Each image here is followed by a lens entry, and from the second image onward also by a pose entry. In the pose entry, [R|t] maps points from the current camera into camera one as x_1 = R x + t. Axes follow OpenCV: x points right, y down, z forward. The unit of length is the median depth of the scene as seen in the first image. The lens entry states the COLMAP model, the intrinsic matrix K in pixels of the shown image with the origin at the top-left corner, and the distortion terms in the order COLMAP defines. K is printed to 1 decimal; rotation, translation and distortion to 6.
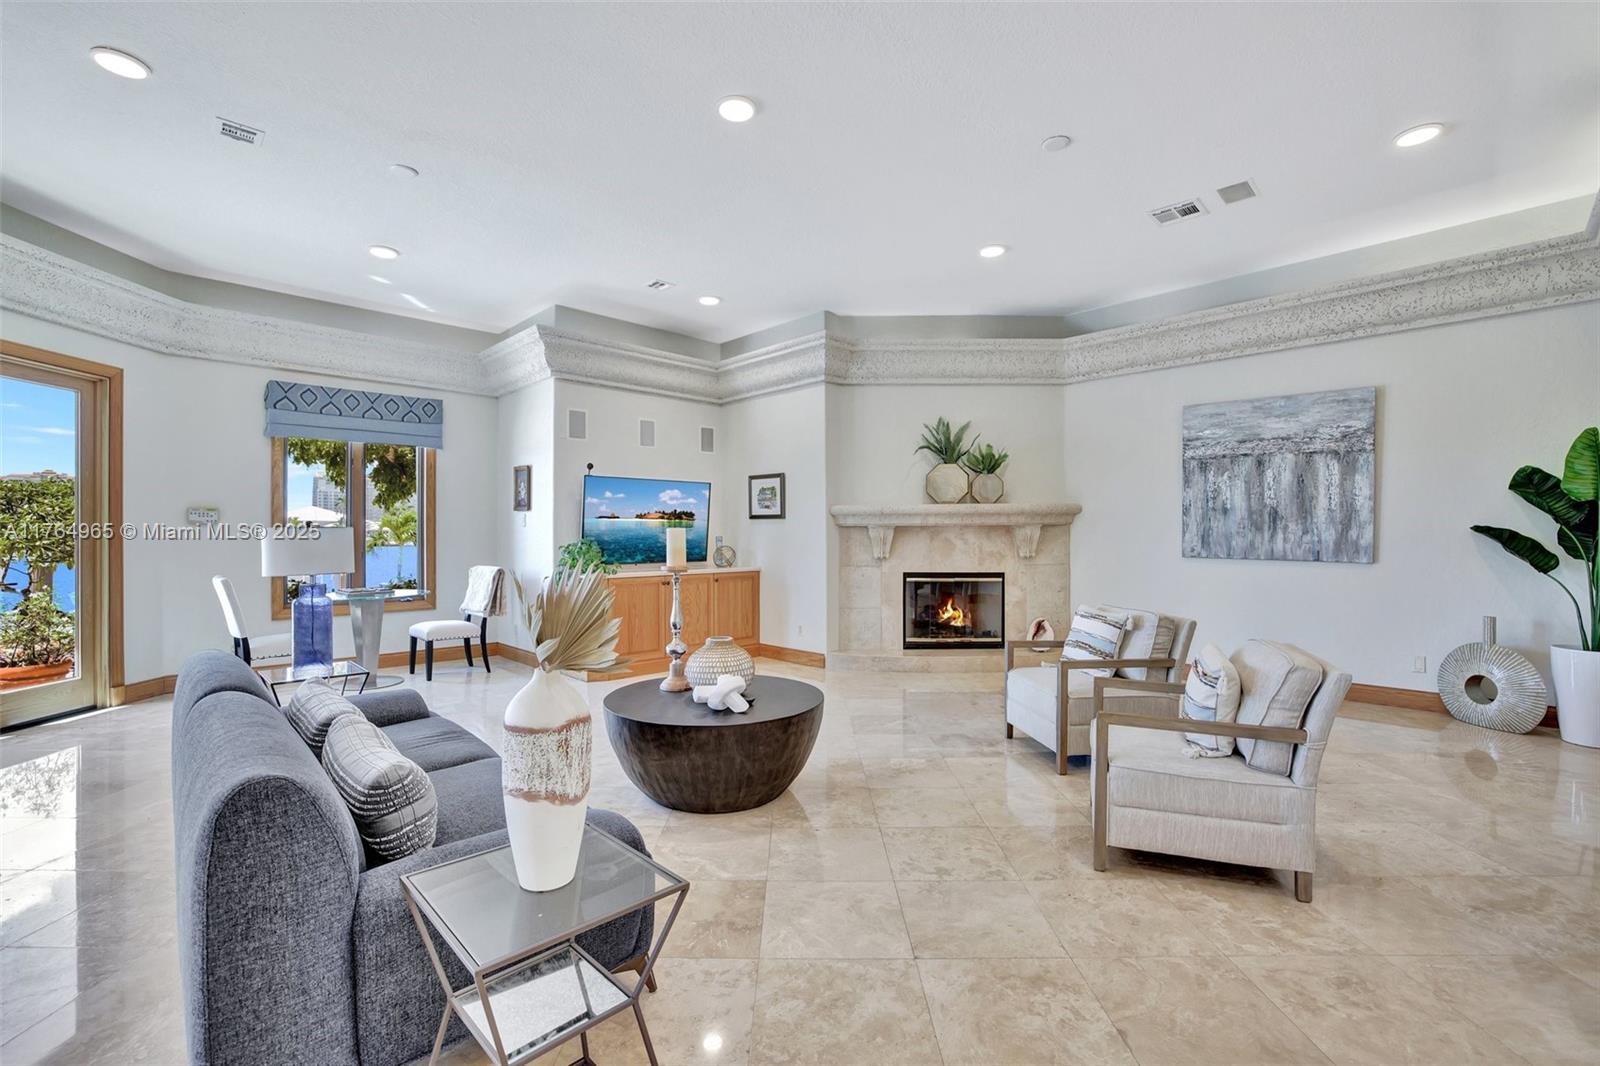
lens RADIAL K [[701.9, 0, 809.6], [0, 701.9, 535.1], [0, 0, 1]] dist [-0.011814, 0.000633]
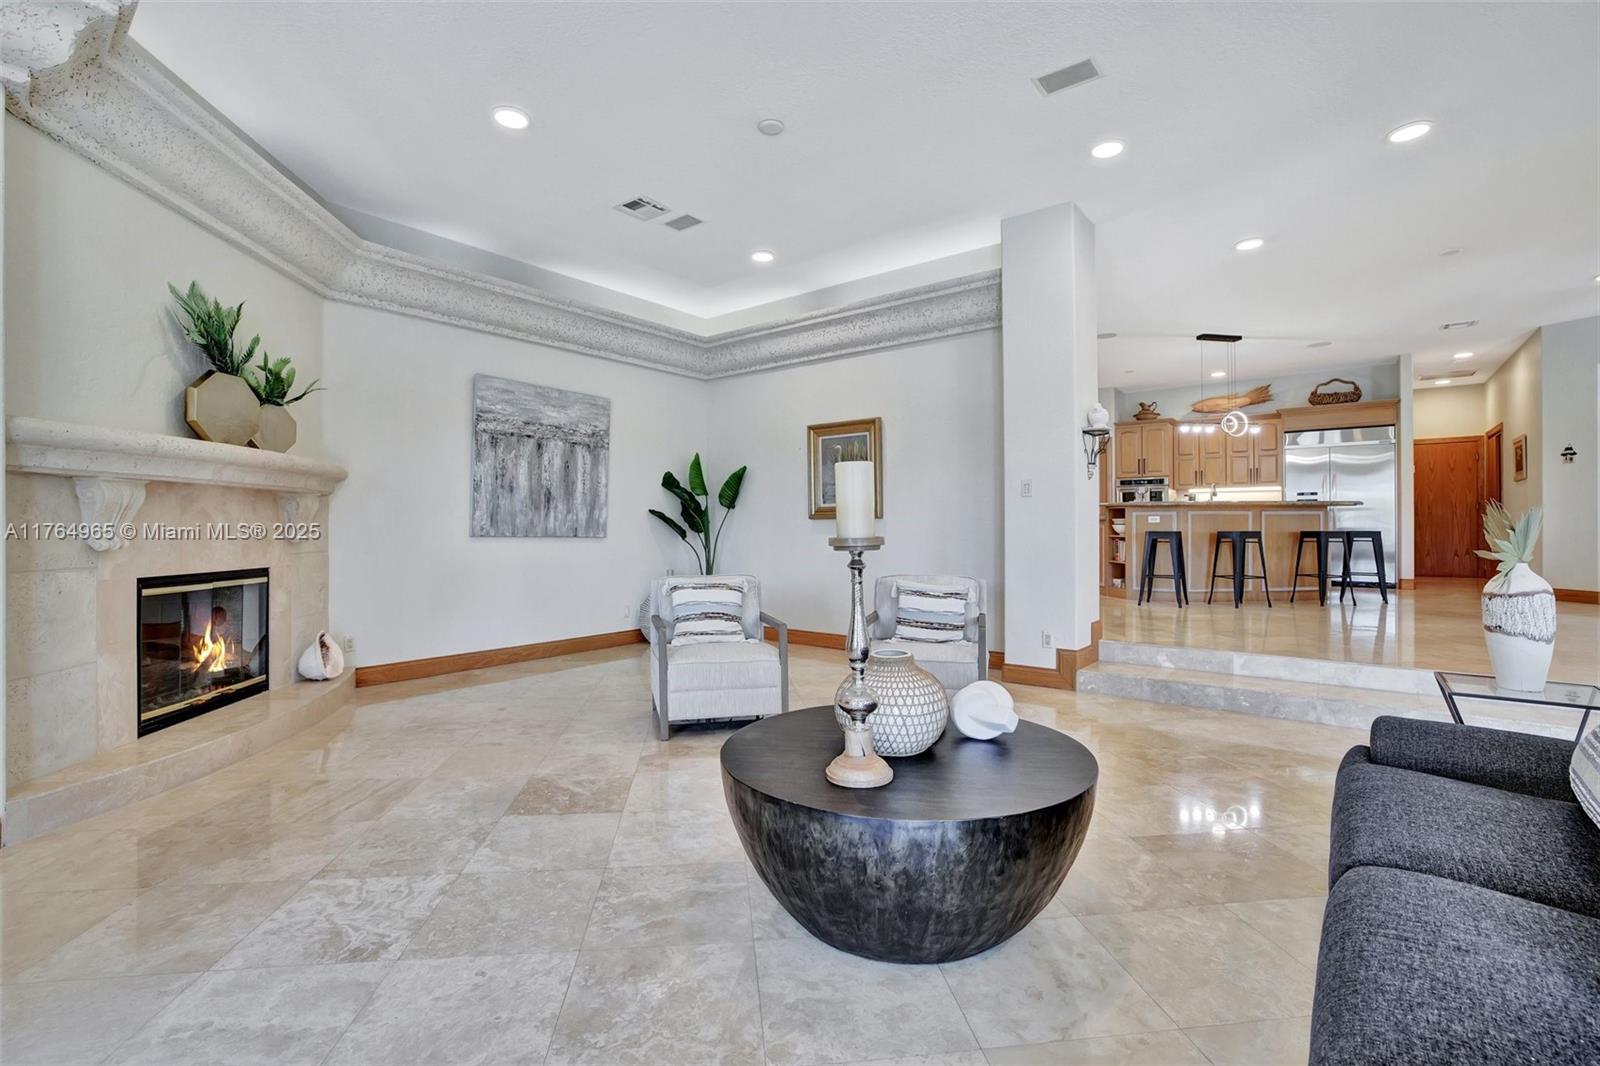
lens RADIAL K [[701.9, 0, 803.3], [0, 701.9, 519.1], [0, 0, 1]] dist [-0.011814, 0.000633]
pose [[-0.105972, 0.018088, 0.994205, -0.442114], [0.008833, 0.999812, -0.017249, 0.029056], [-0.994330, 0.006954, -0.106112, 0.689051]]
